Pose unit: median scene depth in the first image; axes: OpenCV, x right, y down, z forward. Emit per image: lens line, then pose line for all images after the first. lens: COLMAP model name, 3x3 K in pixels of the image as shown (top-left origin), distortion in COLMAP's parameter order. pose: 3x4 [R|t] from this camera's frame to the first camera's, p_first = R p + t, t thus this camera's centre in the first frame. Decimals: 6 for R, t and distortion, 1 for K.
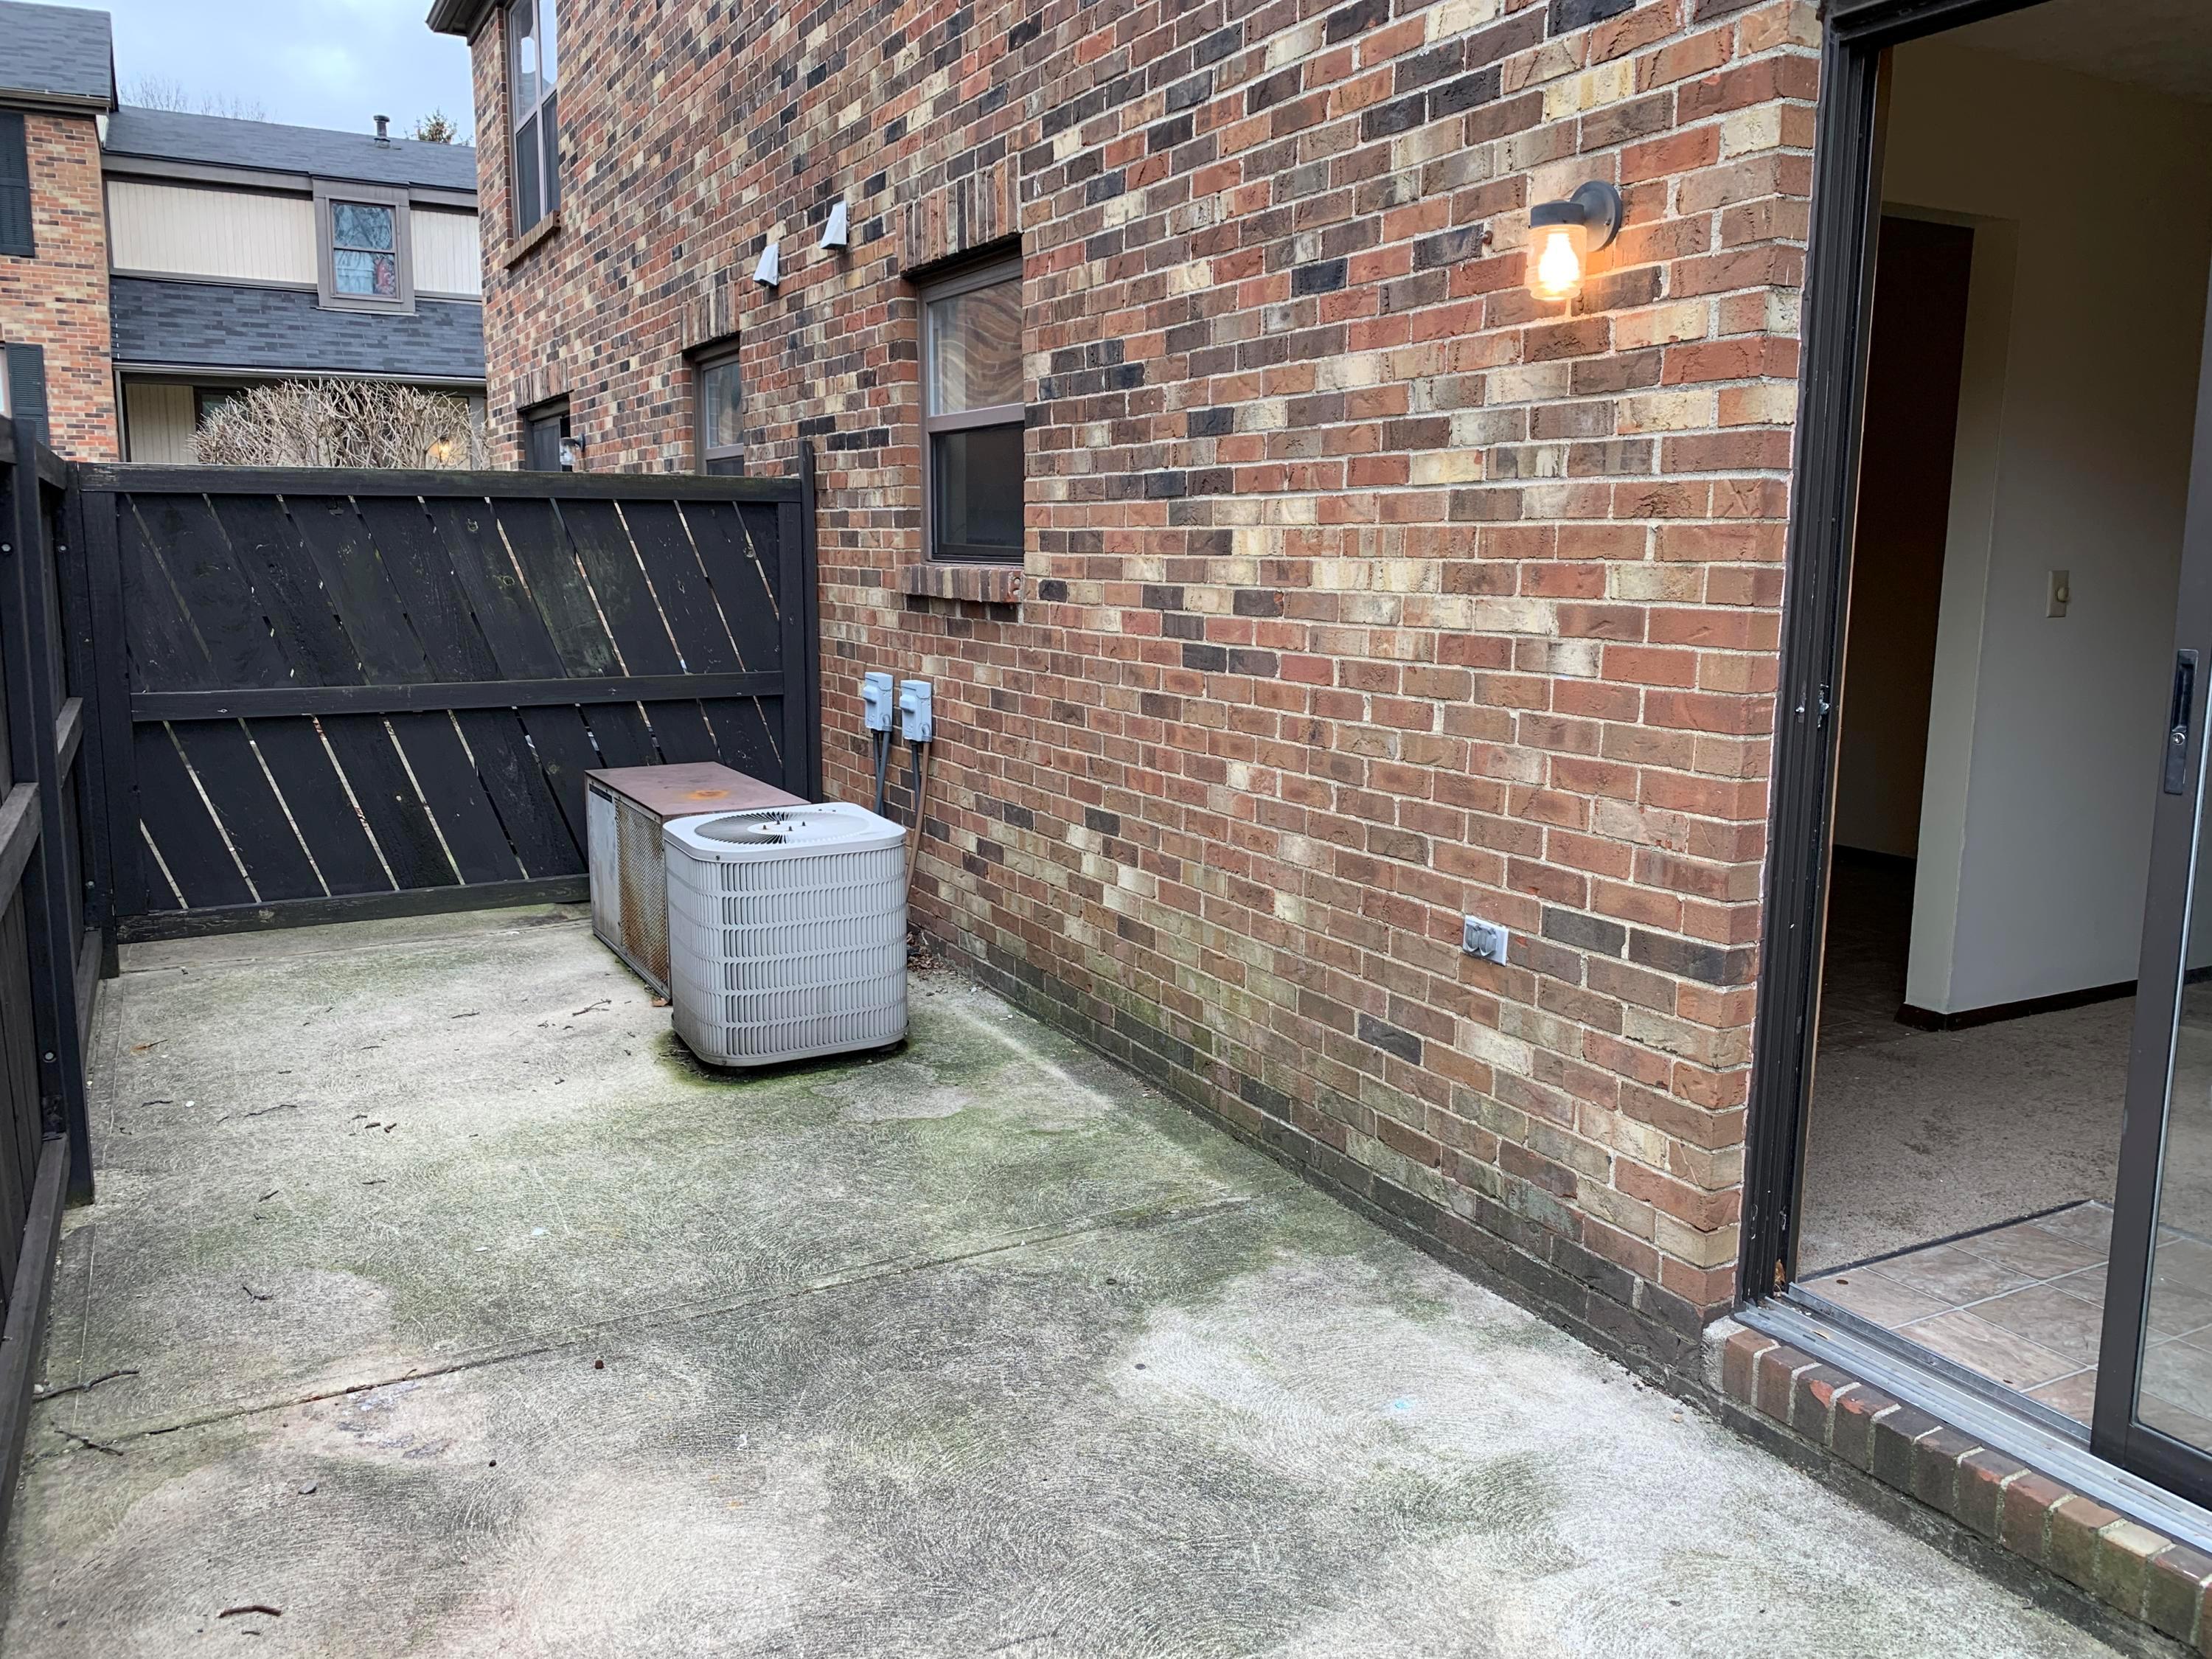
lens RADIAL K [[1680.1, 0, 1098.4], [0, 1680.1, 837.5], [0, 0, 1]] dist [0.028492, -0.037784]
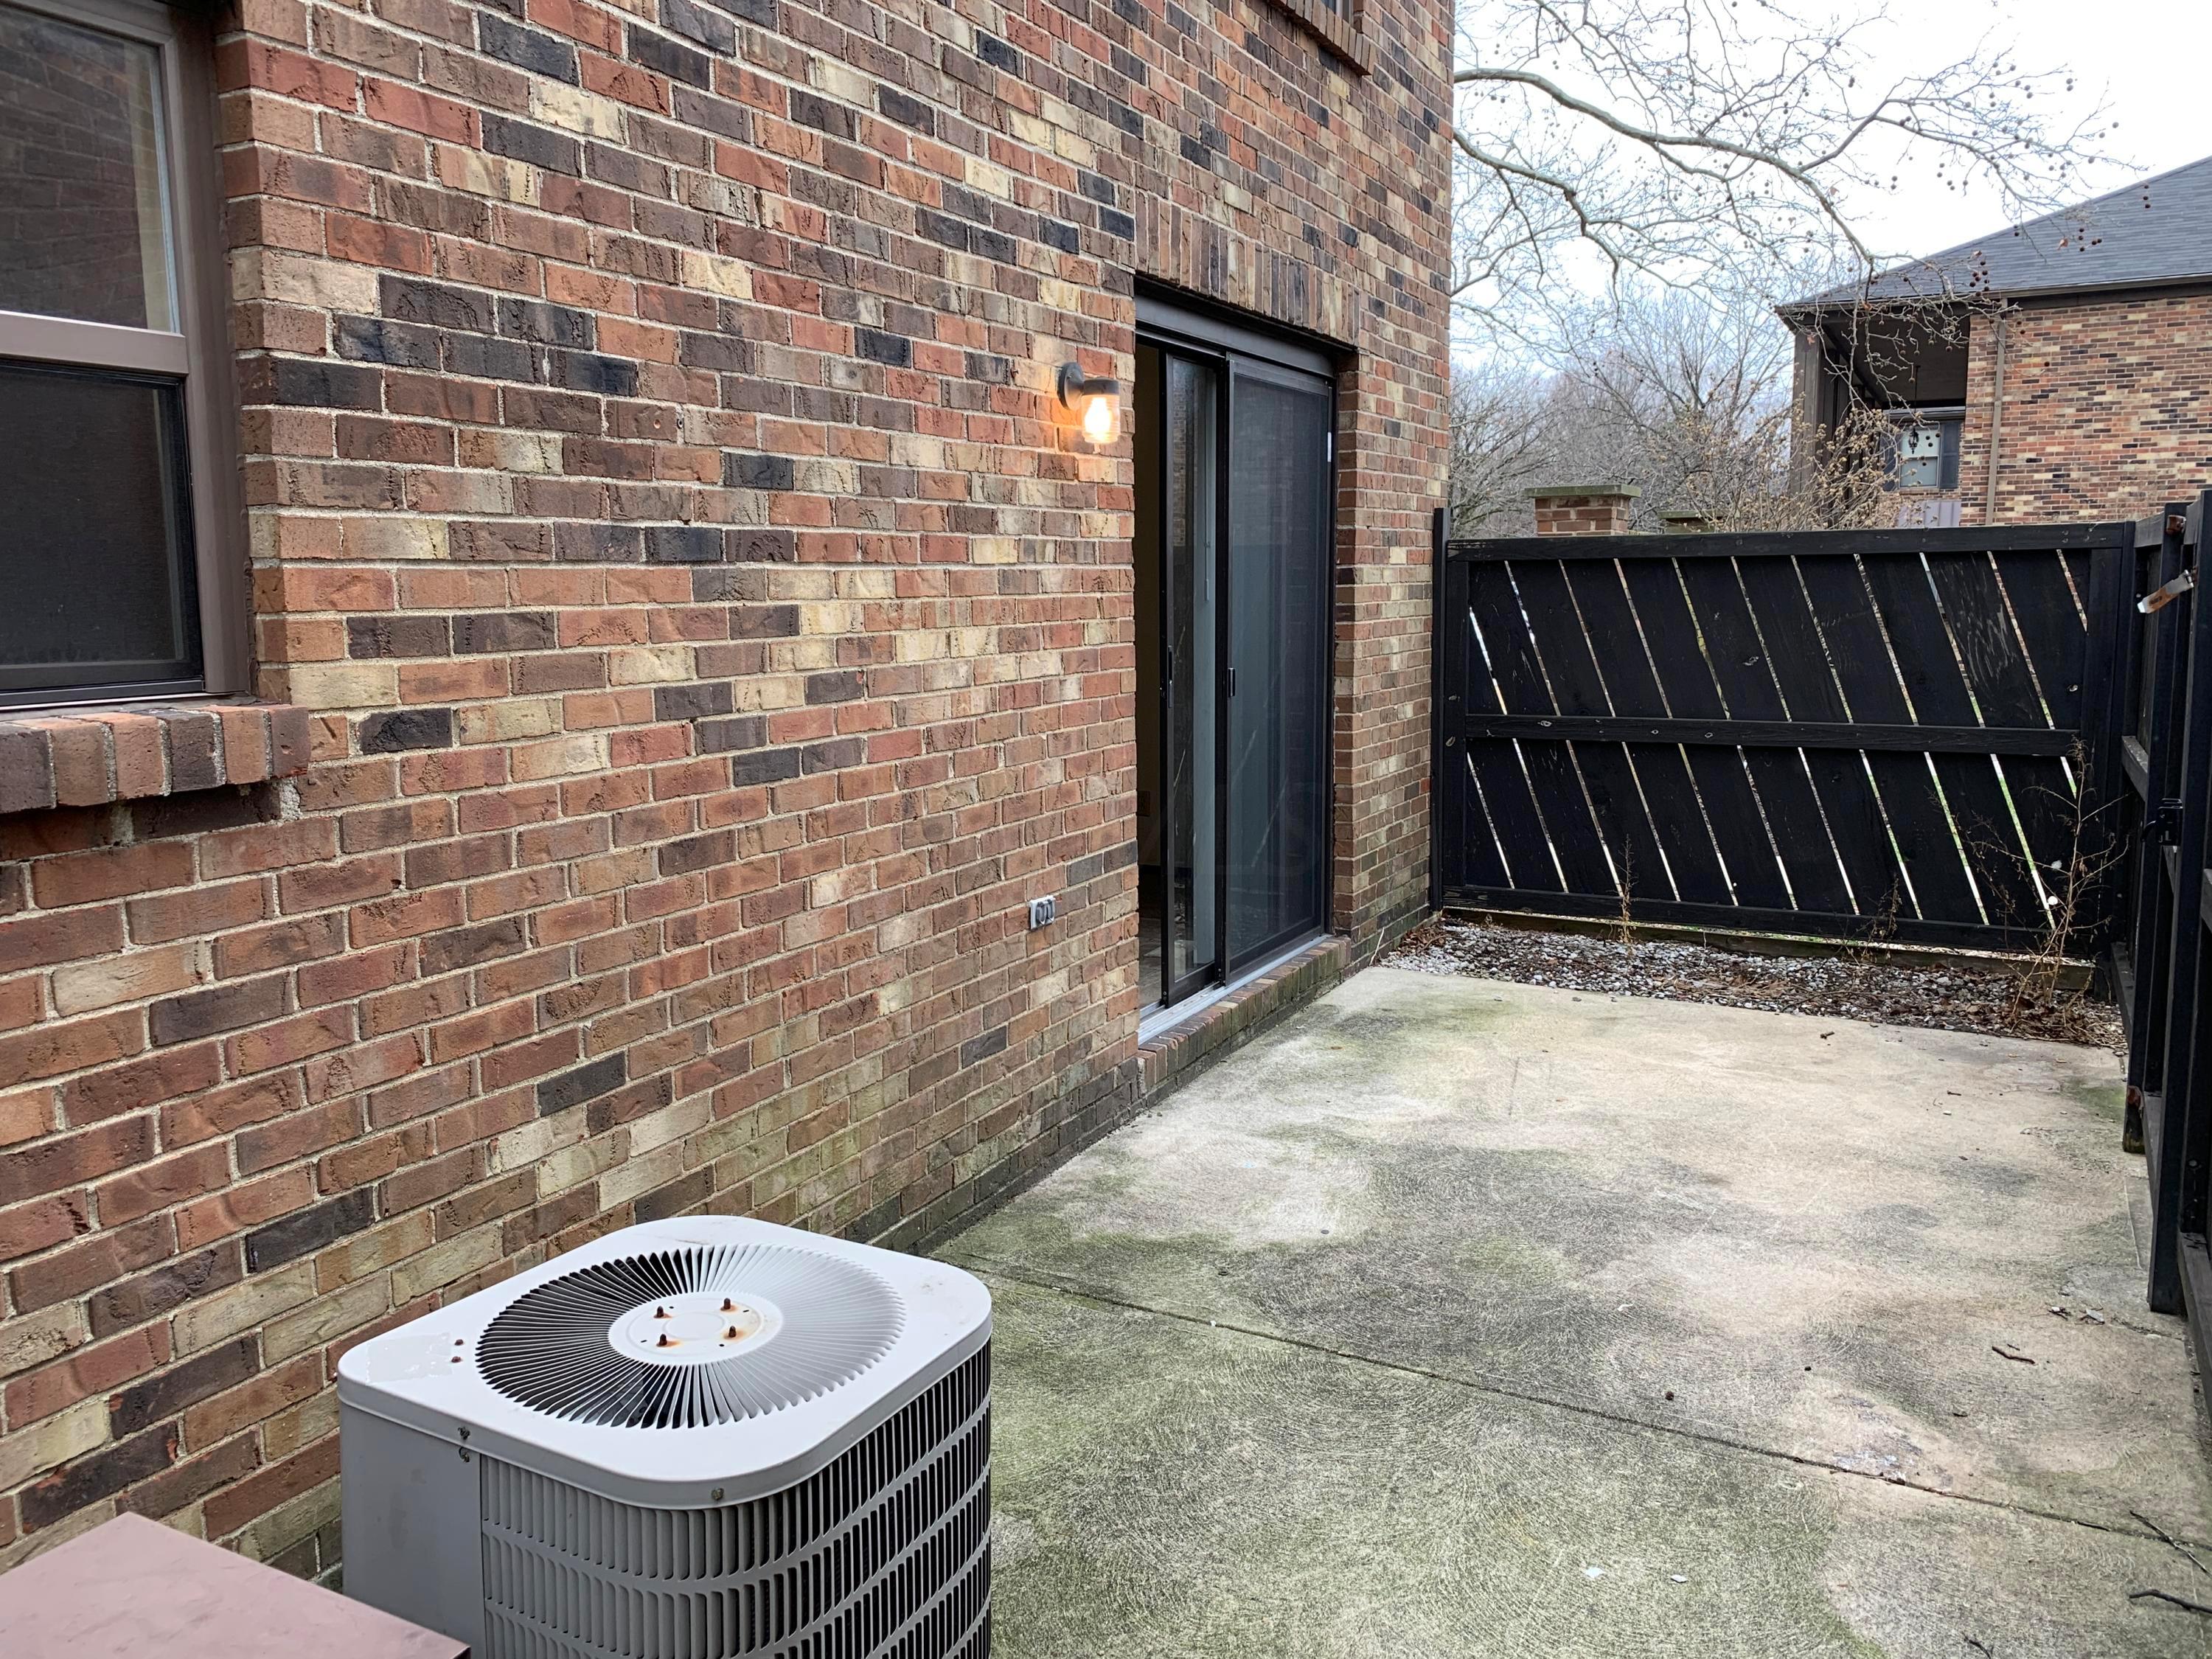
lens RADIAL K [[1680.1, 0, 1095.0], [0, 1680.1, 820.9], [0, 0, 1]] dist [0.028492, -0.037784]
pose [[-0.564986, -0.123740, 0.815769, -0.768871], [0.143608, 0.958853, 0.244904, -0.290846], [-0.812507, 0.255518, -0.523968, 1.482652]]
